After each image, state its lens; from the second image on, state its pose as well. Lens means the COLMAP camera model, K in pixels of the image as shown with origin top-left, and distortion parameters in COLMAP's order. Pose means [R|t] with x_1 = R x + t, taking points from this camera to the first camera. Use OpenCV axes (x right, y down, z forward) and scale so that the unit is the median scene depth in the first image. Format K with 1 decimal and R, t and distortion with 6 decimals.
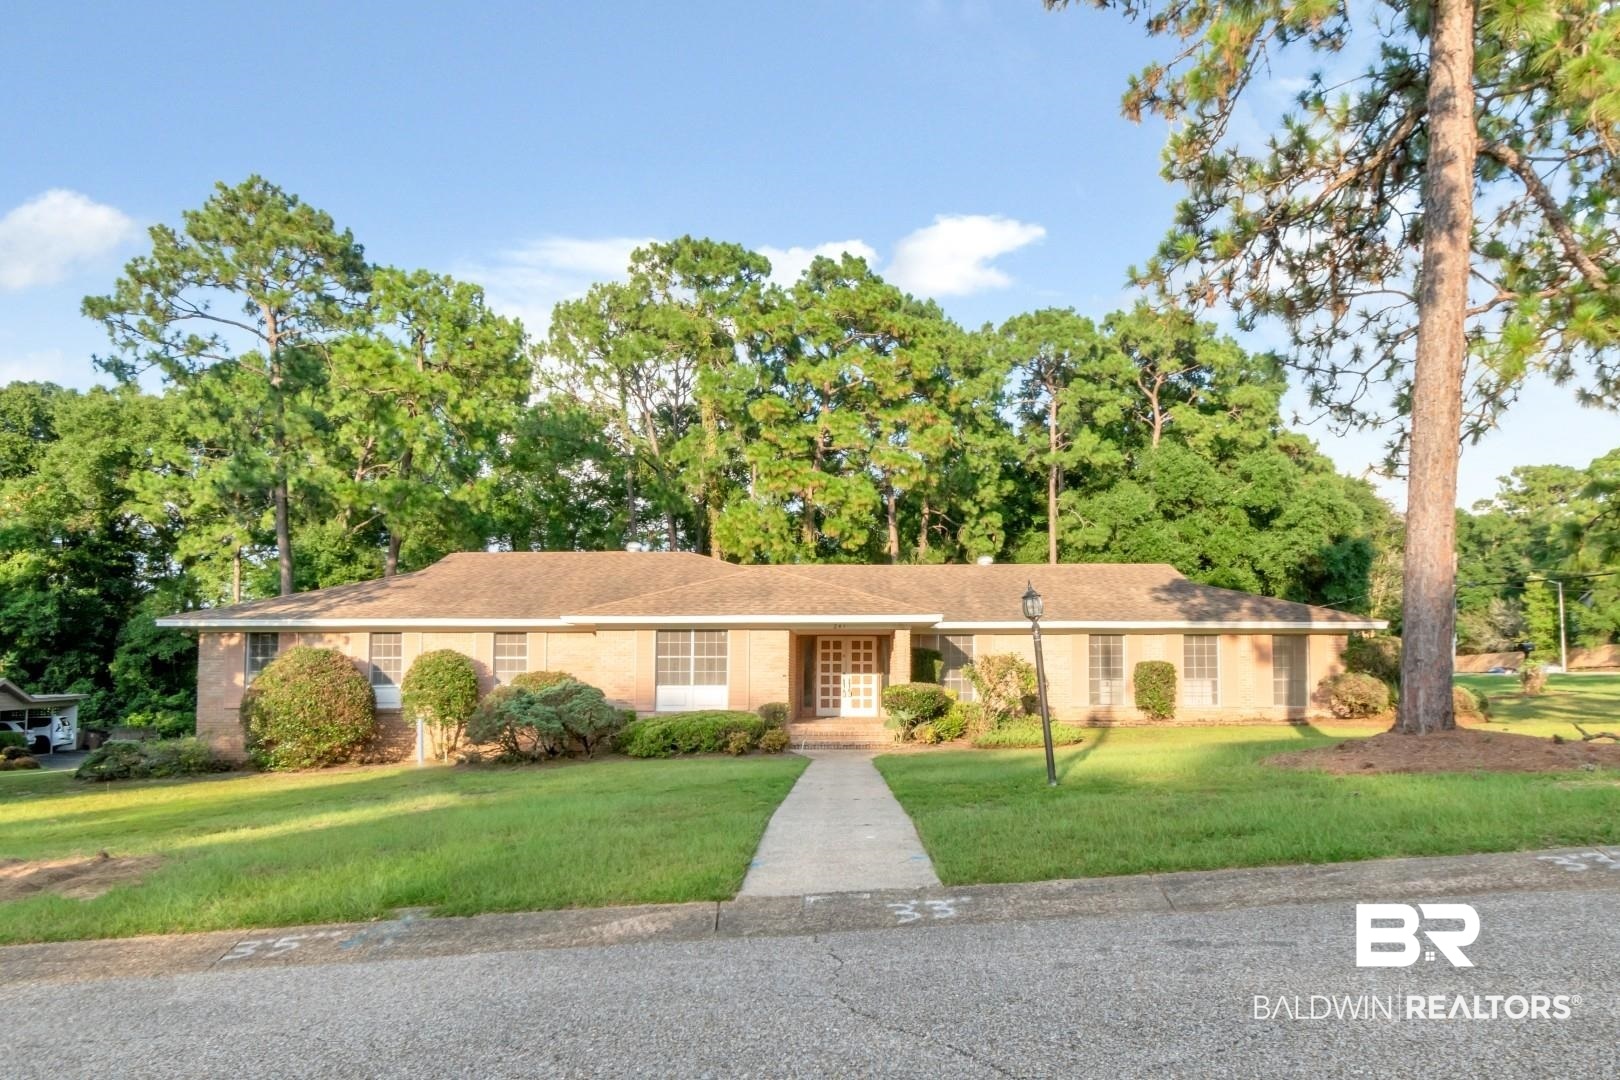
lens RADIAL K [[1068.0, 0, 812.2], [0, 1068.0, 591.7], [0, 0, 1]] dist [0.001918, 0.001226]
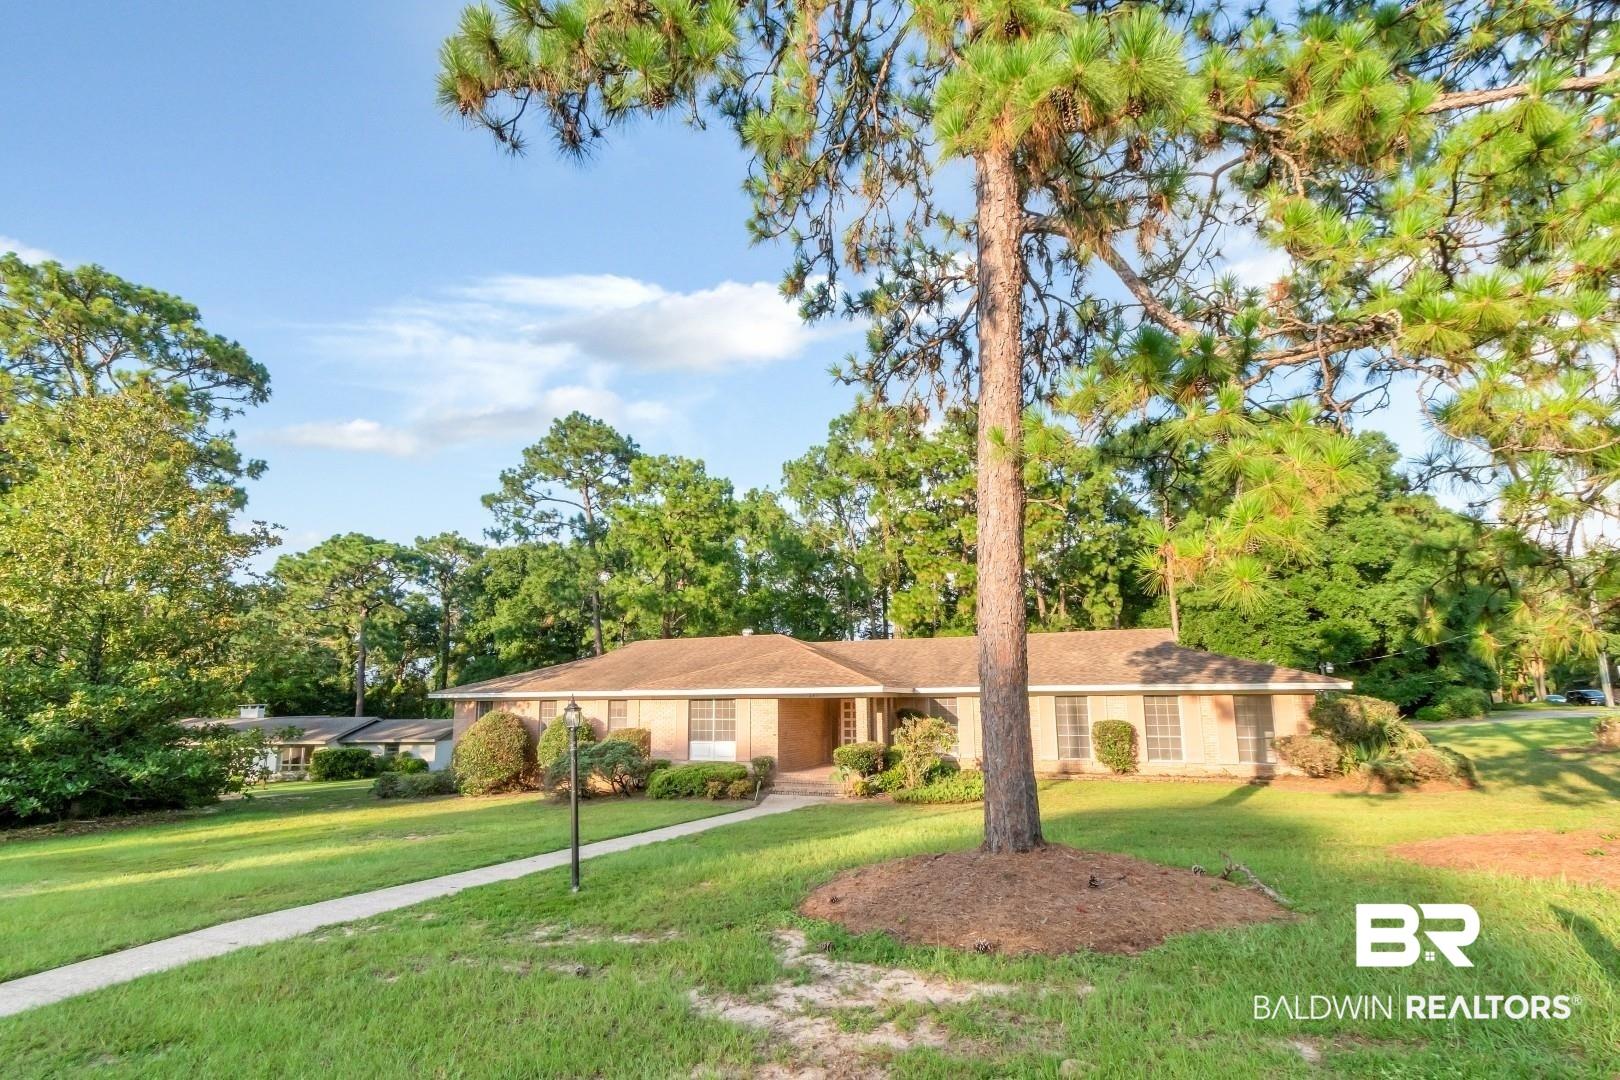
lens RADIAL K [[728.8, 0, 803.2], [0, 728.8, 575.9], [0, 0, 1]] dist [0.002632, 0.000045]
pose [[0.936819, -0.067300, -0.343278, 0.283236], [0.034470, 0.994303, -0.100862, -0.019609], [0.348111, 0.082657, 0.933802, 0.152999]]
